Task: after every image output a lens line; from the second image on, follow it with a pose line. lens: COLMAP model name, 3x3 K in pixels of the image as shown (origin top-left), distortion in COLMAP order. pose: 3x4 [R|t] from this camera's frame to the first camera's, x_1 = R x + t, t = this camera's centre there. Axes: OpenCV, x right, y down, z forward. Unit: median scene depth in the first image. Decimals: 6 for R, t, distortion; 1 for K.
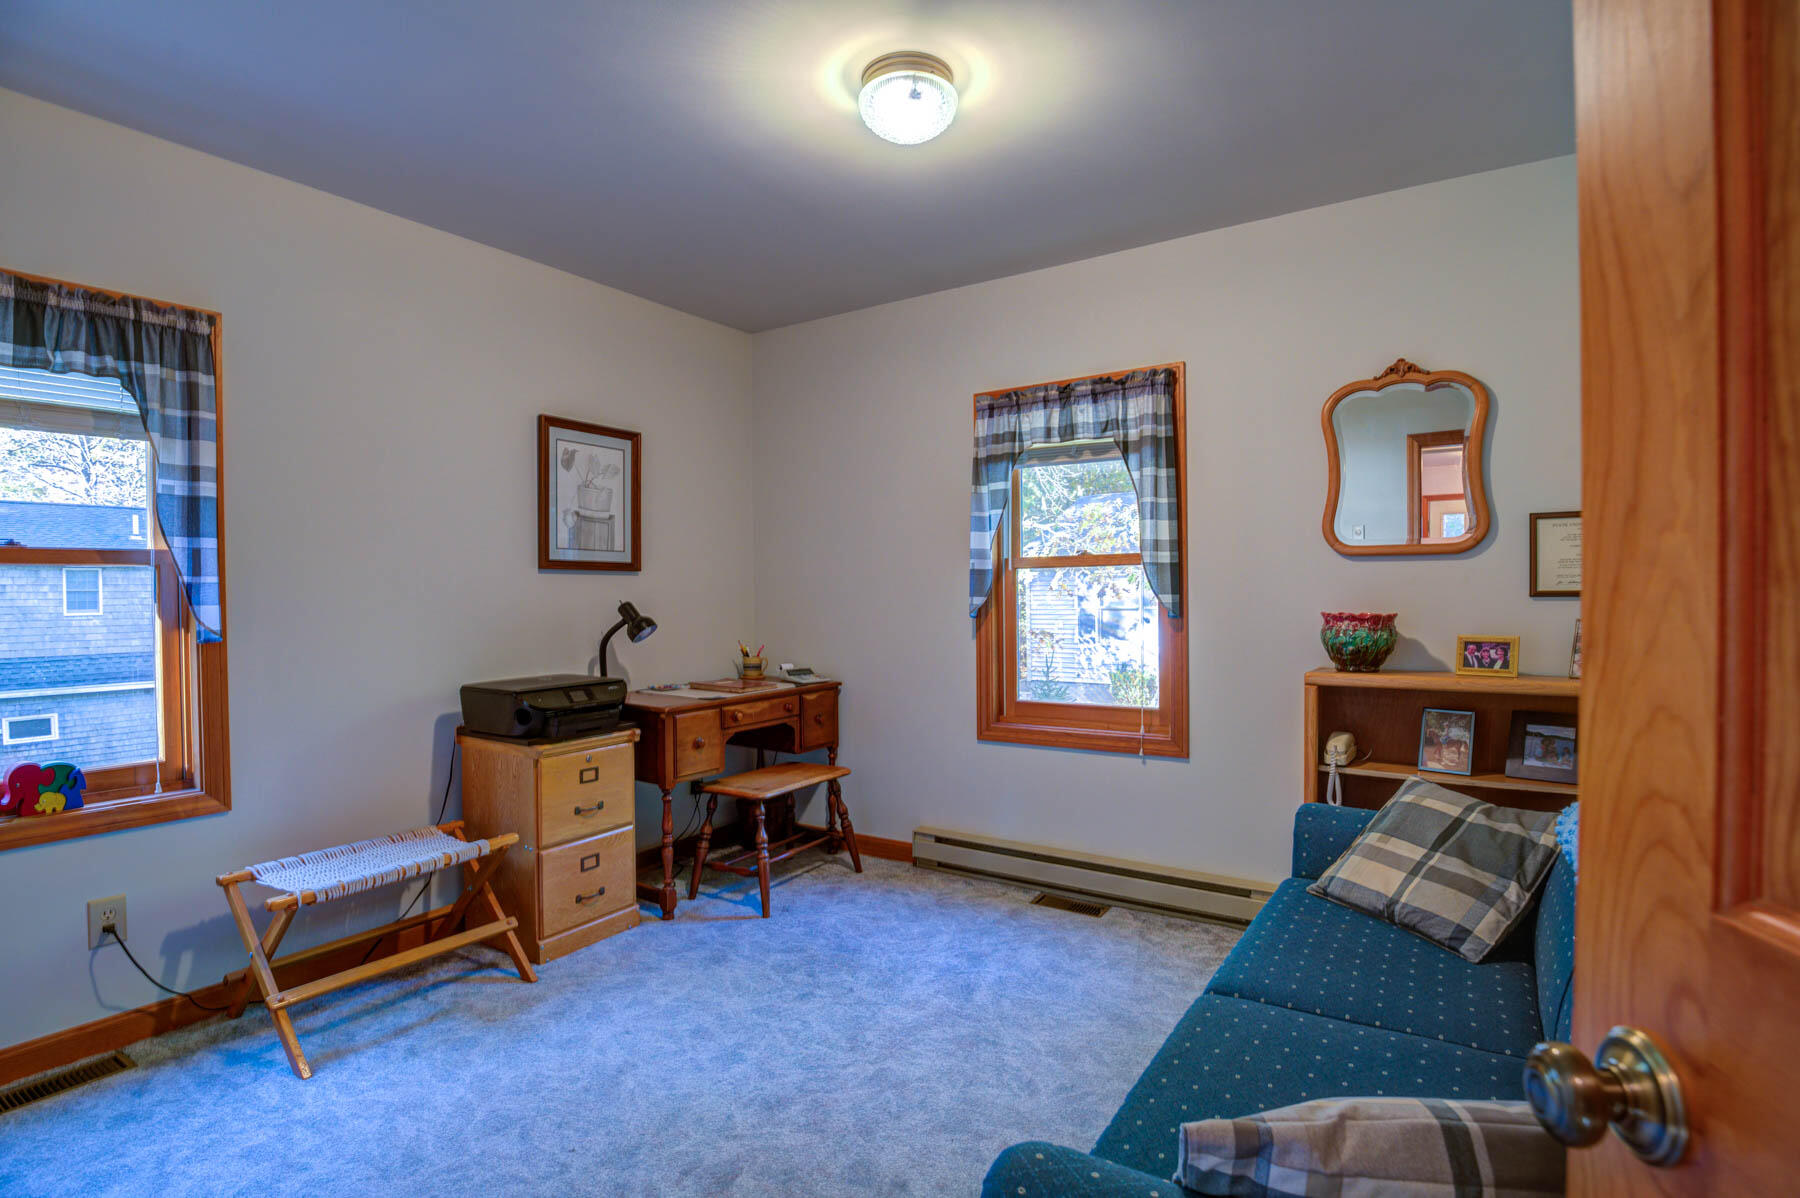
lens RADIAL K [[887.8, 0, 904.0], [0, 887.8, 604.9], [0, 0, 1]] dist [-0.029108, -0.002998]
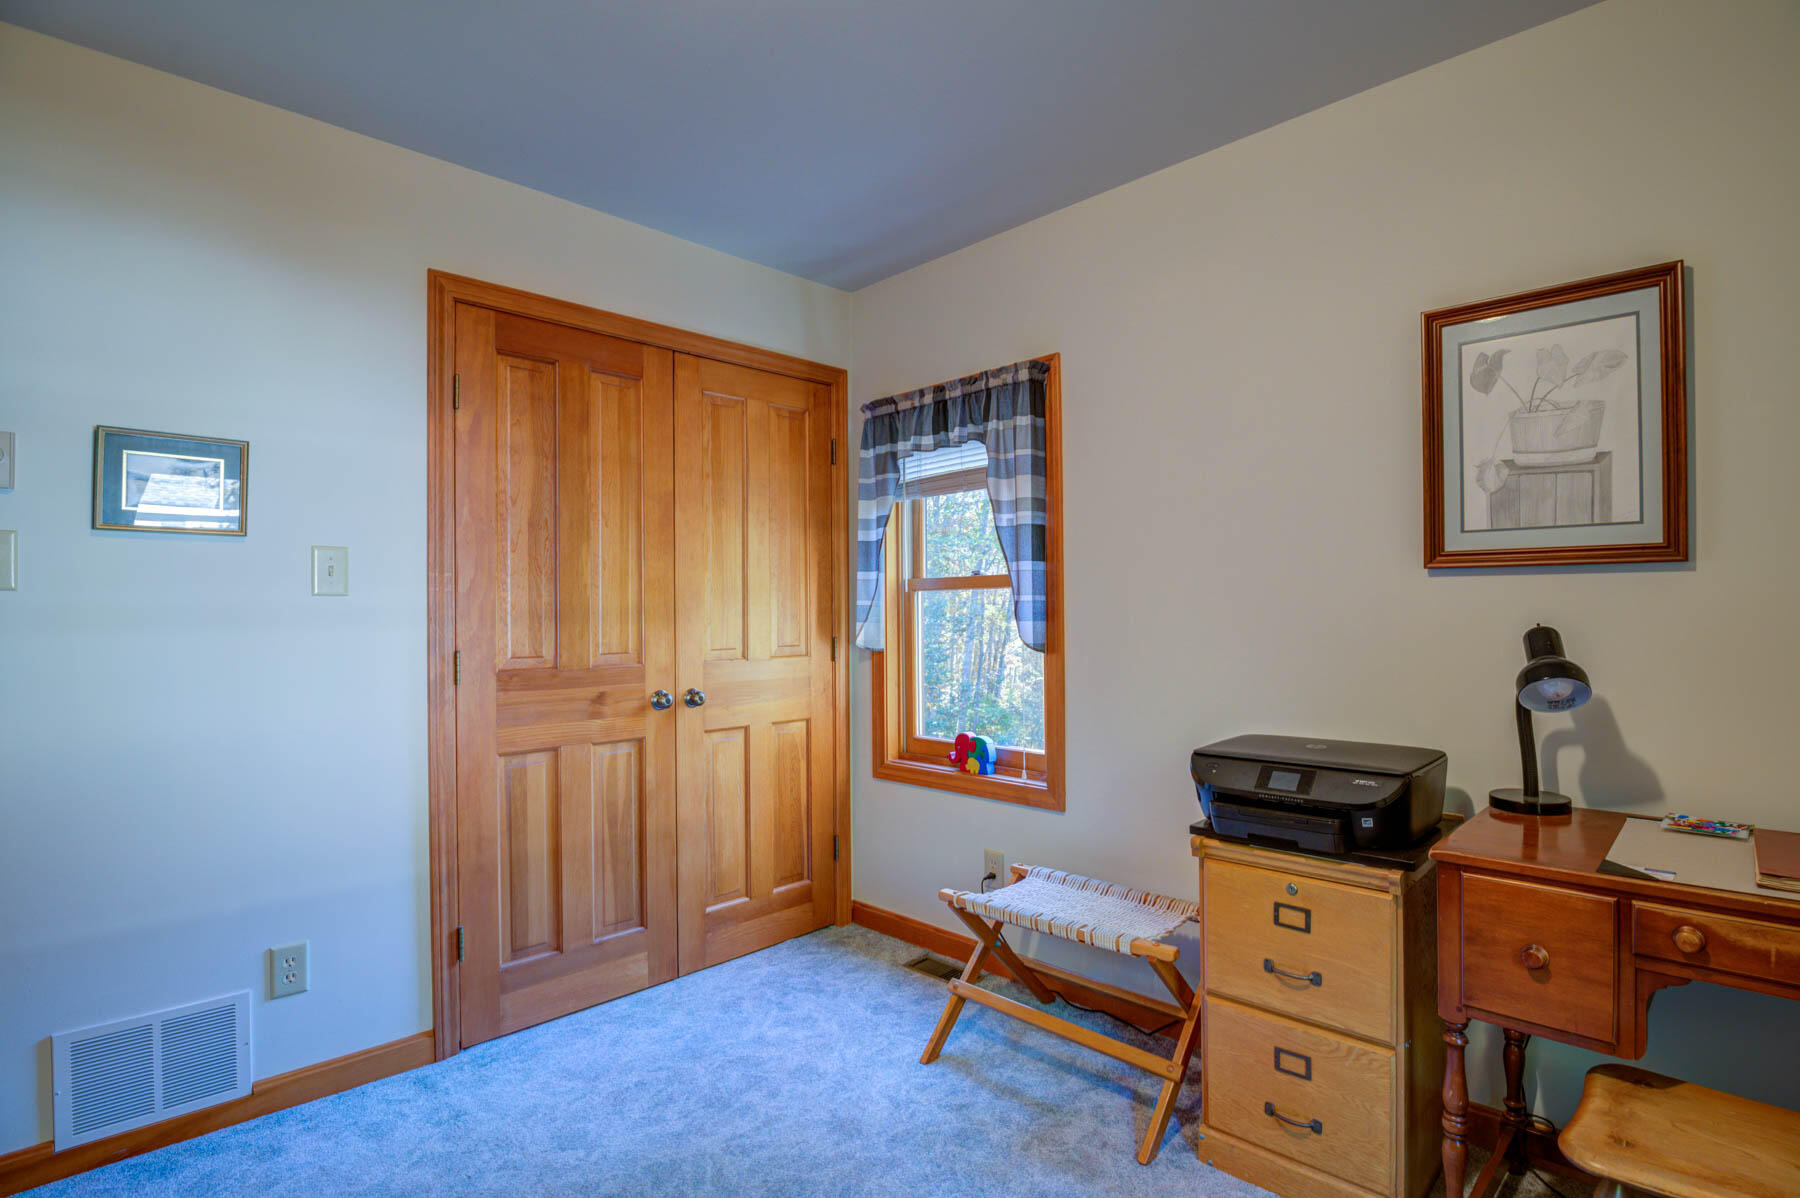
lens RADIAL K [[887.8, 0, 906.6], [0, 887.8, 591.0], [0, 0, 1]] dist [-0.029108, -0.002998]
pose [[-0.210008, -0.009535, -0.977653, 0.290768], [-0.001855, 0.999955, -0.009354, -0.022040], [0.977698, -0.000151, -0.210016, 0.902326]]
